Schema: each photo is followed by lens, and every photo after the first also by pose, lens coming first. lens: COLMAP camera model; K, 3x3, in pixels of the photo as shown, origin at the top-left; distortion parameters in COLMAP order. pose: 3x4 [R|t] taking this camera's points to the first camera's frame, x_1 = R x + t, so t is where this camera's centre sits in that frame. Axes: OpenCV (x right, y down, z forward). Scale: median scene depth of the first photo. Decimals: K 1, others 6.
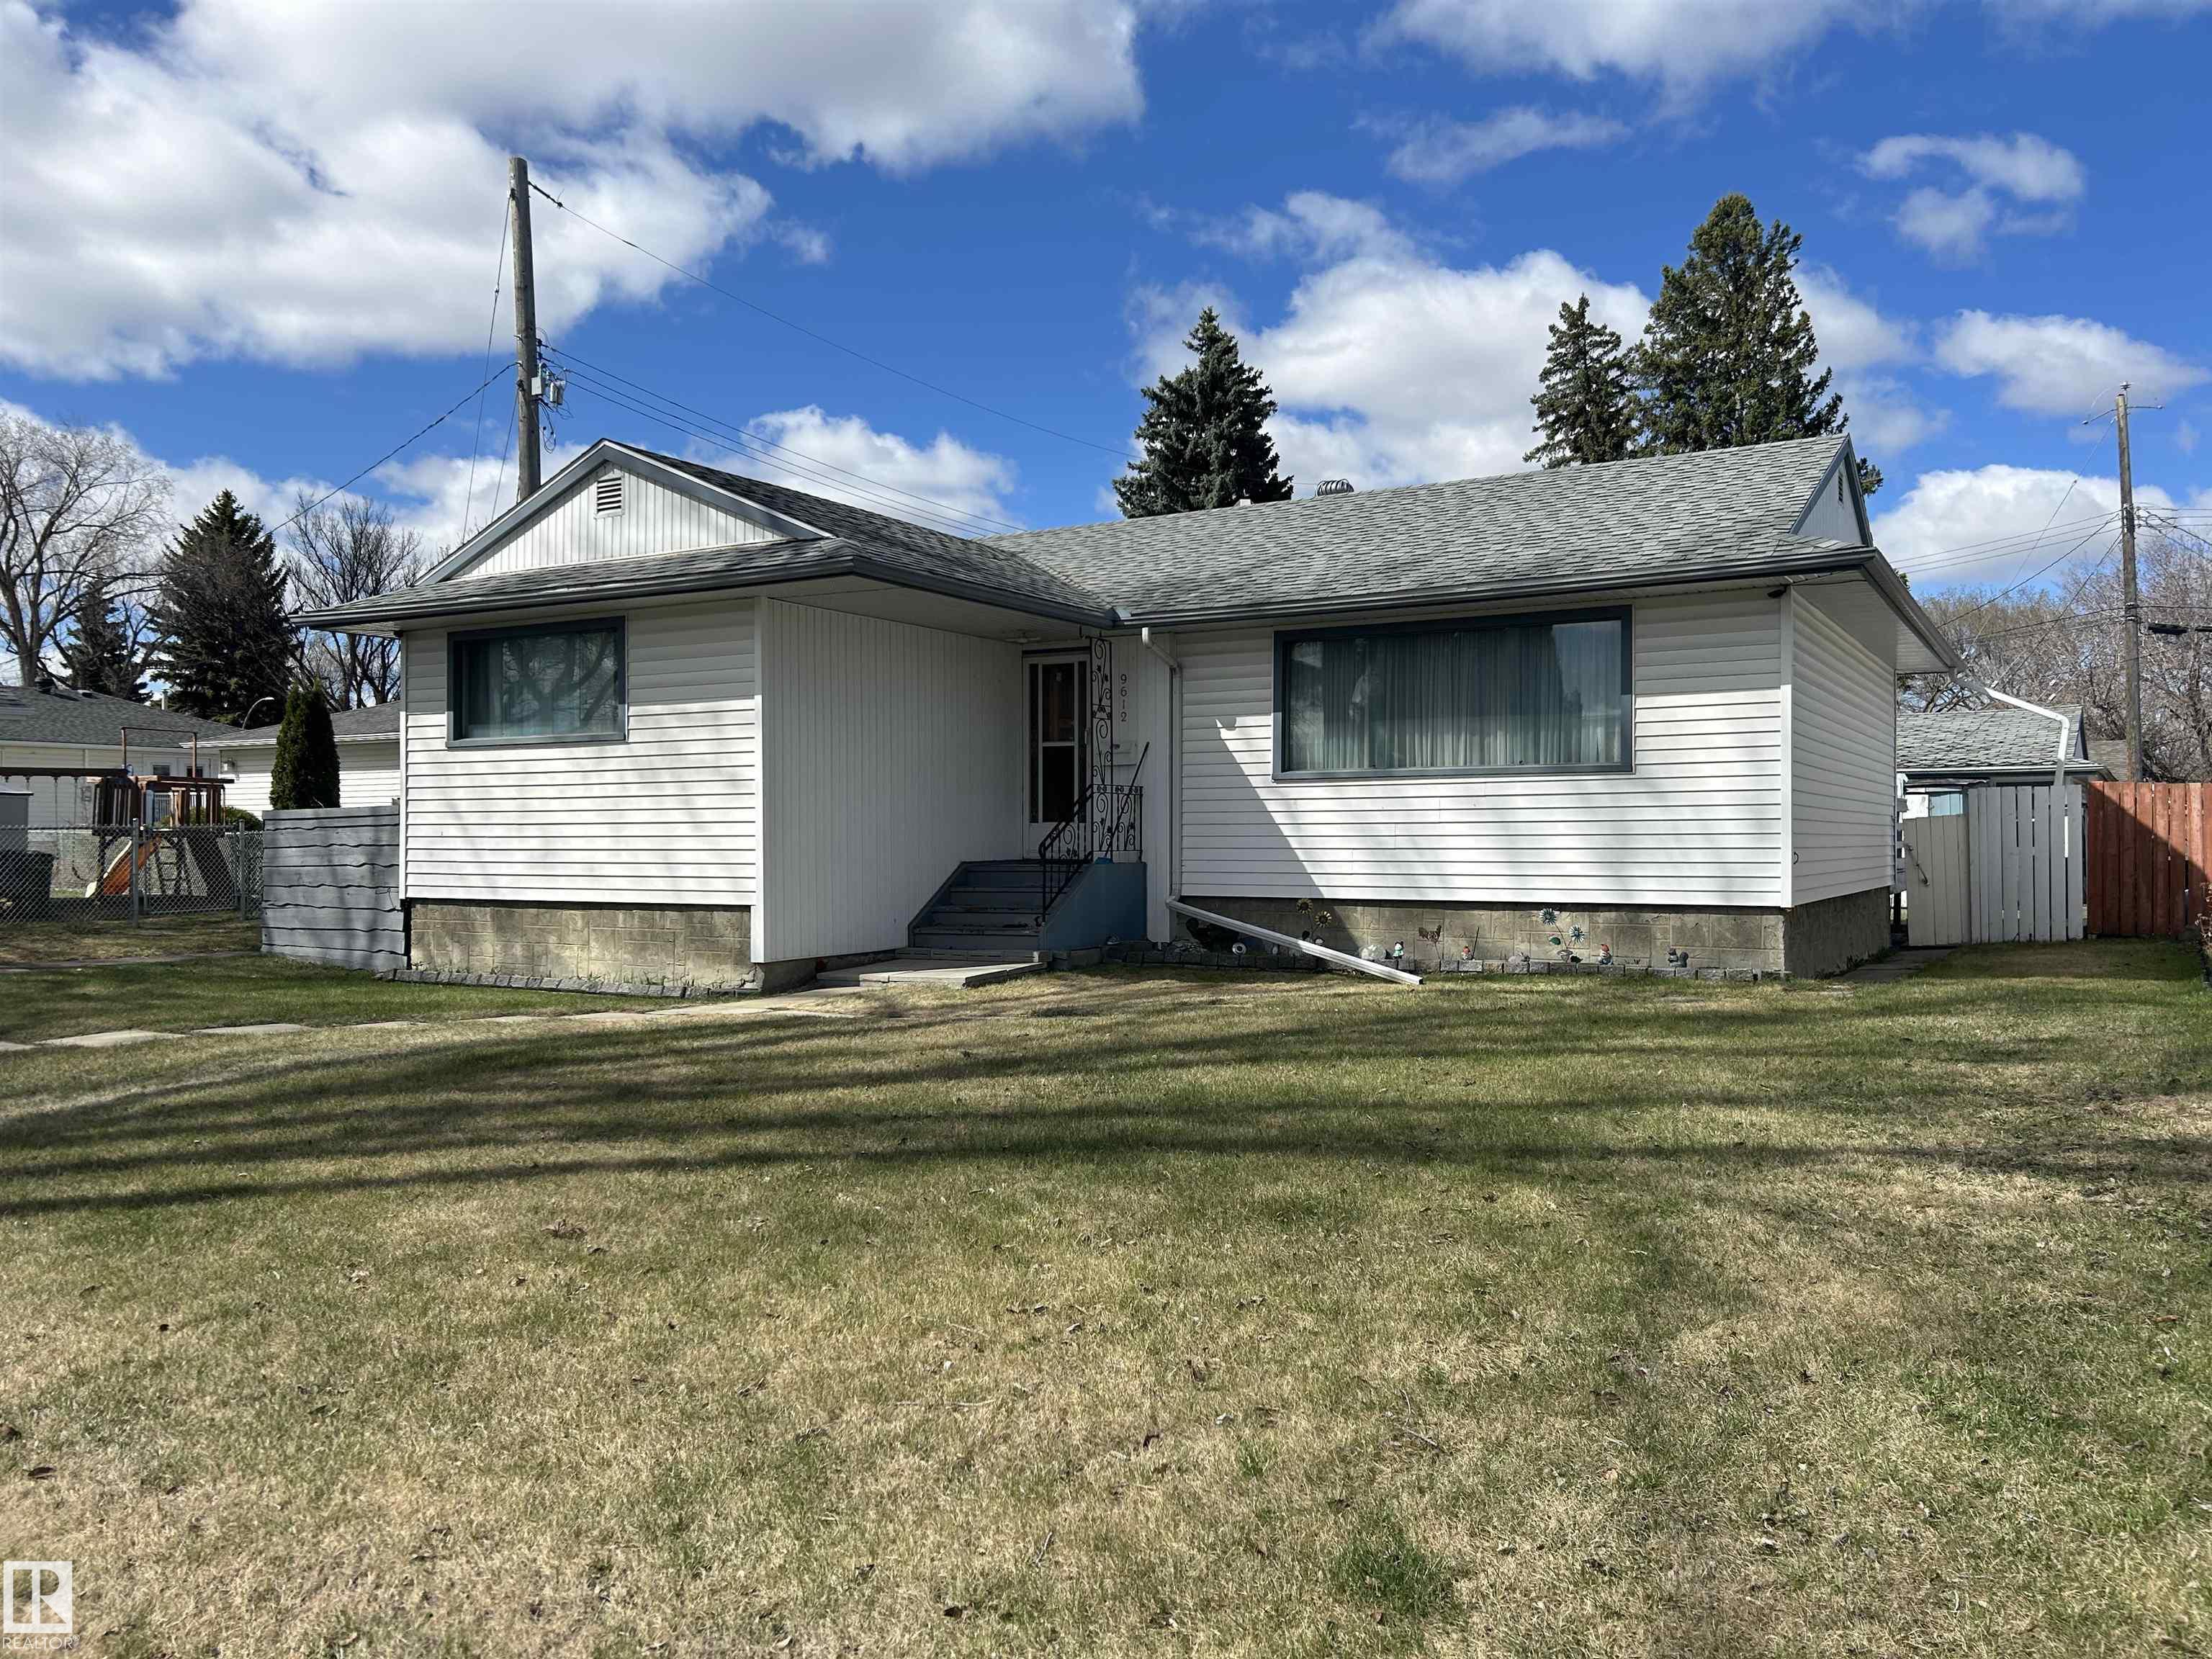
lens RADIAL K [[1676.5, 0, 1095.8], [0, 1676.5, 814.3], [0, 0, 1]] dist [0.080569, -0.089507]
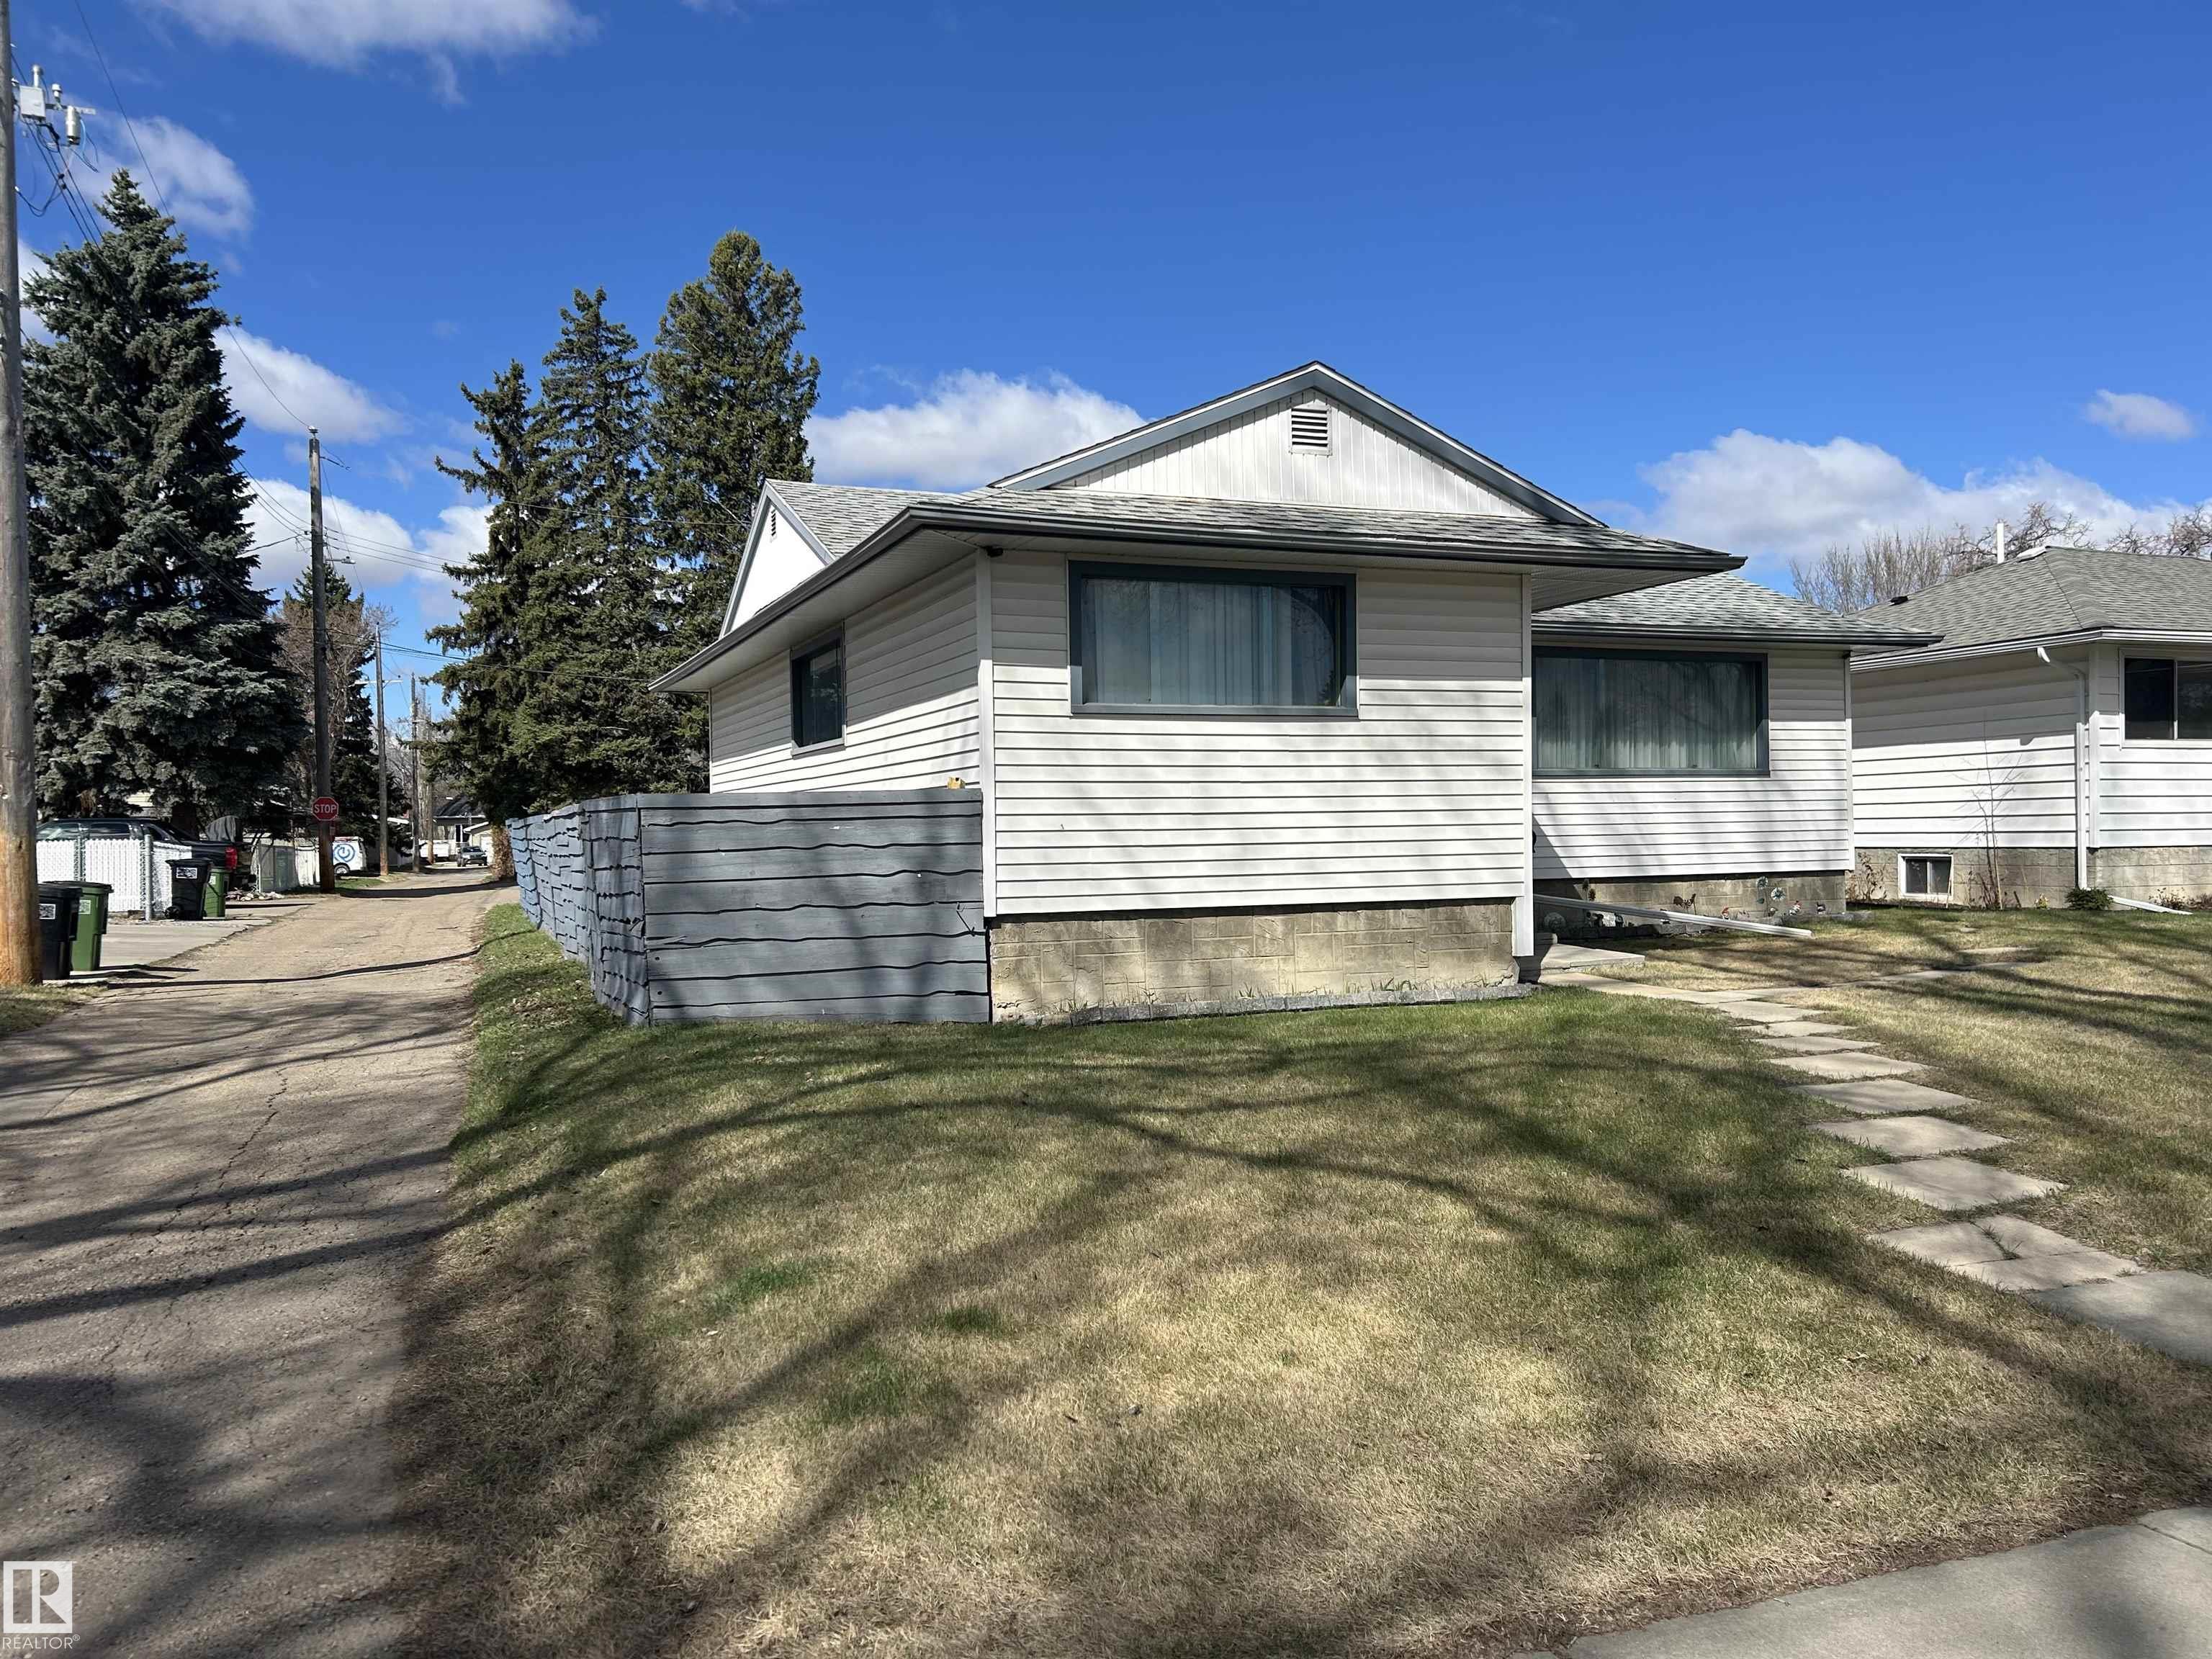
lens RADIAL K [[1675.2, 0, 1104.4], [0, 1675.2, 832.5], [0, 0, 1]] dist [0.117938, -0.146429]
pose [[0.593003, -0.006944, 0.805171, -1.039771], [0.004535, 0.999976, 0.005284, 0.010713], [-0.805188, 0.000518, 0.593020, 0.577352]]
